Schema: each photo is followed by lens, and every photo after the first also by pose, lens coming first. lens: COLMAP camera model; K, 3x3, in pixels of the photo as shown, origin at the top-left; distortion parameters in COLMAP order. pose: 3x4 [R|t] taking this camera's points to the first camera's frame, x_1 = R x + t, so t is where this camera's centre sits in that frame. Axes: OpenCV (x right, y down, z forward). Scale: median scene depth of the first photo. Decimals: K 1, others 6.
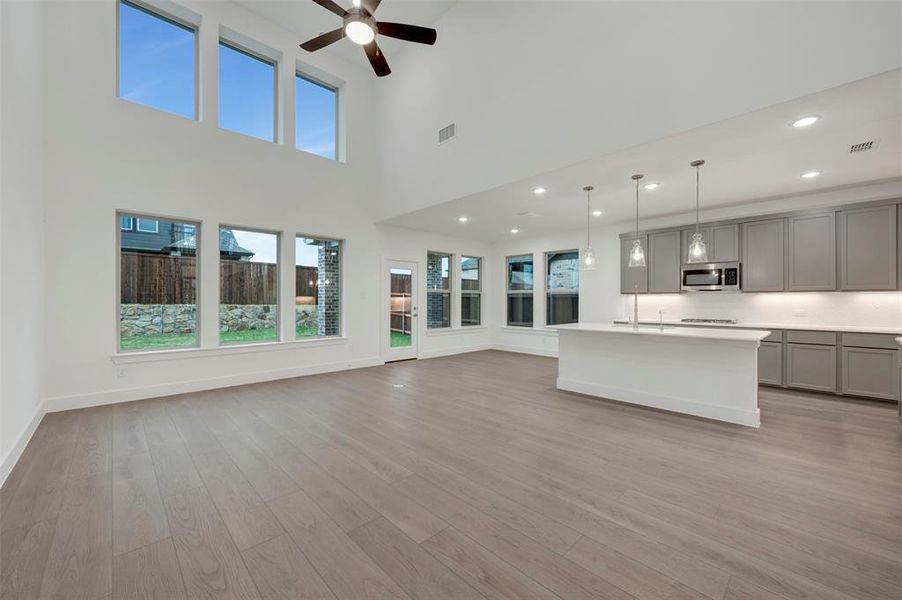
lens RADIAL K [[358.5, 0, 450.3], [0, 358.5, 301.5], [0, 0, 1]] dist [0.000582, -0.000100]
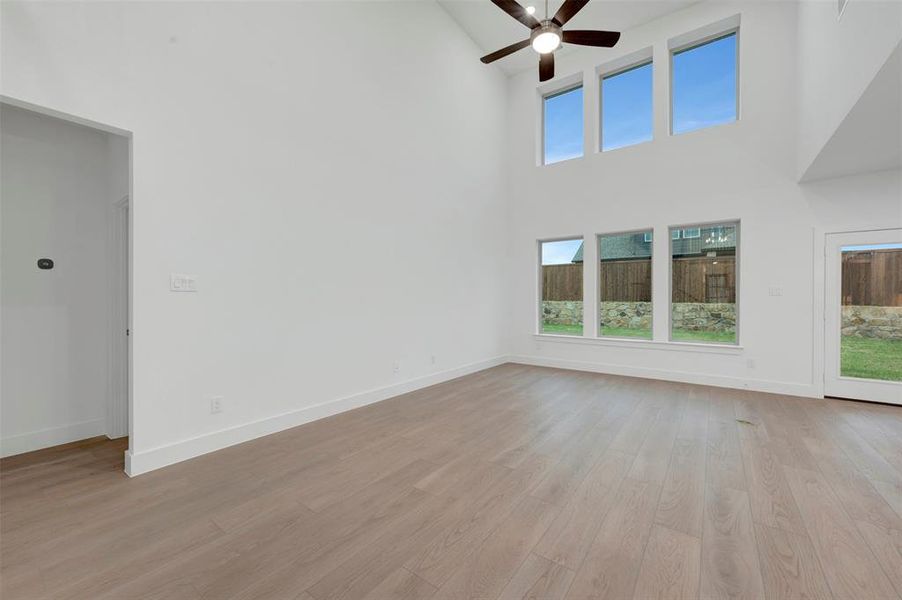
lens RADIAL K [[349.4, 0, 451.0], [0, 349.4, 300.0], [0, 0, 1]] dist [-0.018707, -0.000009]
pose [[0.174796, 0.004074, -0.984596, 0.694341], [-0.006188, 0.999976, 0.003039, 0.003875], [0.984585, 0.005561, 0.174817, 0.550373]]
